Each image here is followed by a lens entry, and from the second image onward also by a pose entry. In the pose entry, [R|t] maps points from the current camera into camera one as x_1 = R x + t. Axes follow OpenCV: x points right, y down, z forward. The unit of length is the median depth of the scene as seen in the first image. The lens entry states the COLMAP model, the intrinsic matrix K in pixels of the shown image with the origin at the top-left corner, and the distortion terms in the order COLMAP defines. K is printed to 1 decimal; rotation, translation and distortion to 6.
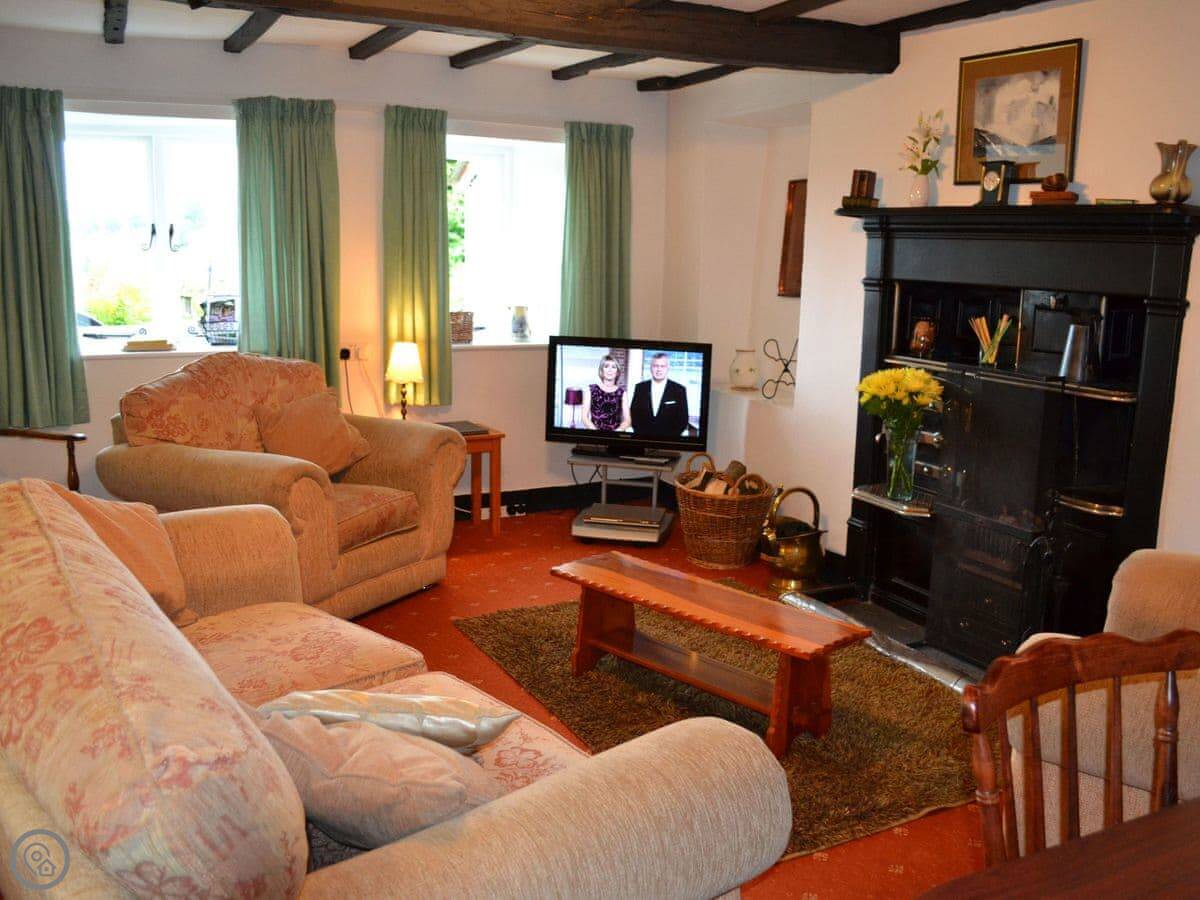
lens RADIAL K [[1060.9, 0, 623.1], [0, 1060.9, 473.2], [0, 0, 1]] dist [-0.078954, -0.002279]
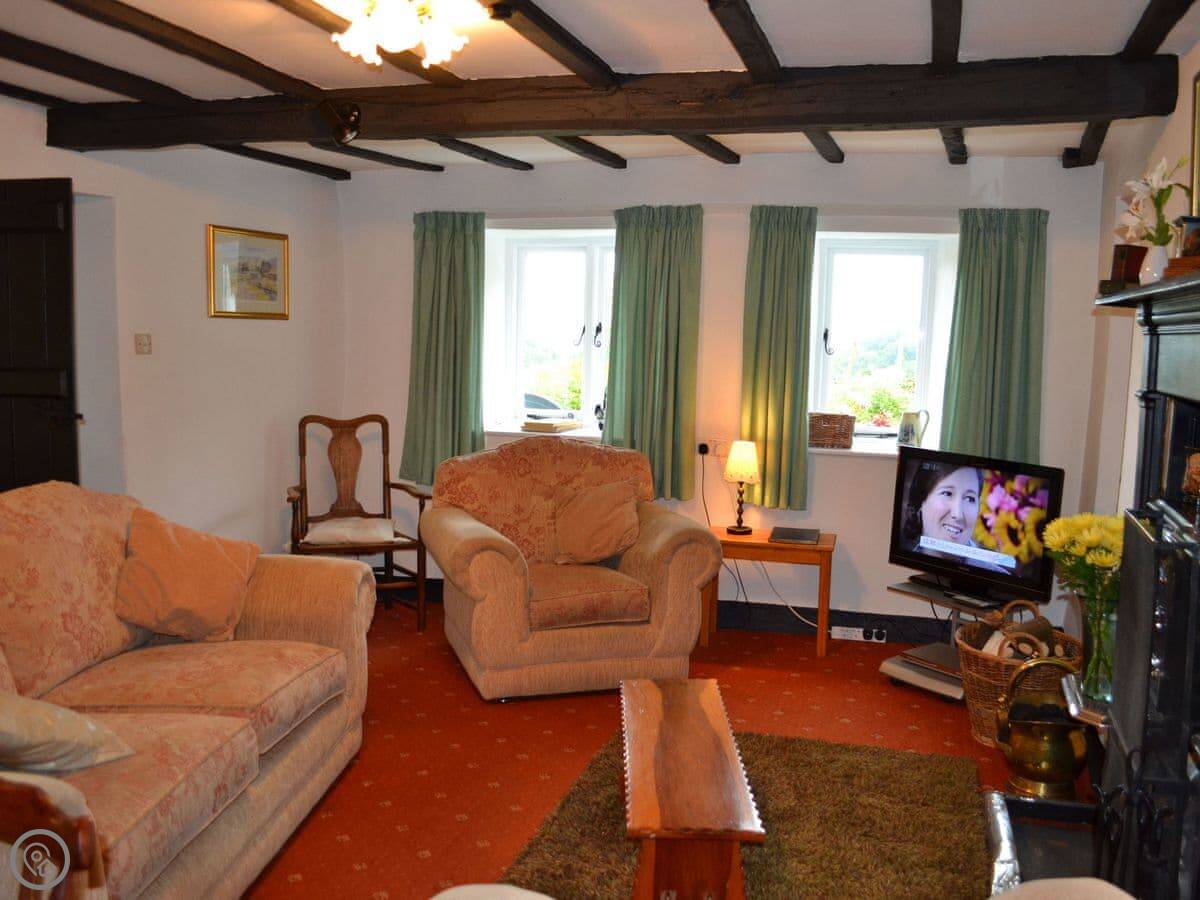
lens RADIAL K [[1060.9, 0, 623.1], [0, 1060.9, 473.2], [0, 0, 1]] dist [-0.078954, -0.002279]
pose [[0.732152, 0.085220, -0.675789, 0.386283], [-0.151009, 0.987761, -0.039043, -0.039026], [0.664191, 0.130635, 0.736060, 0.201590]]
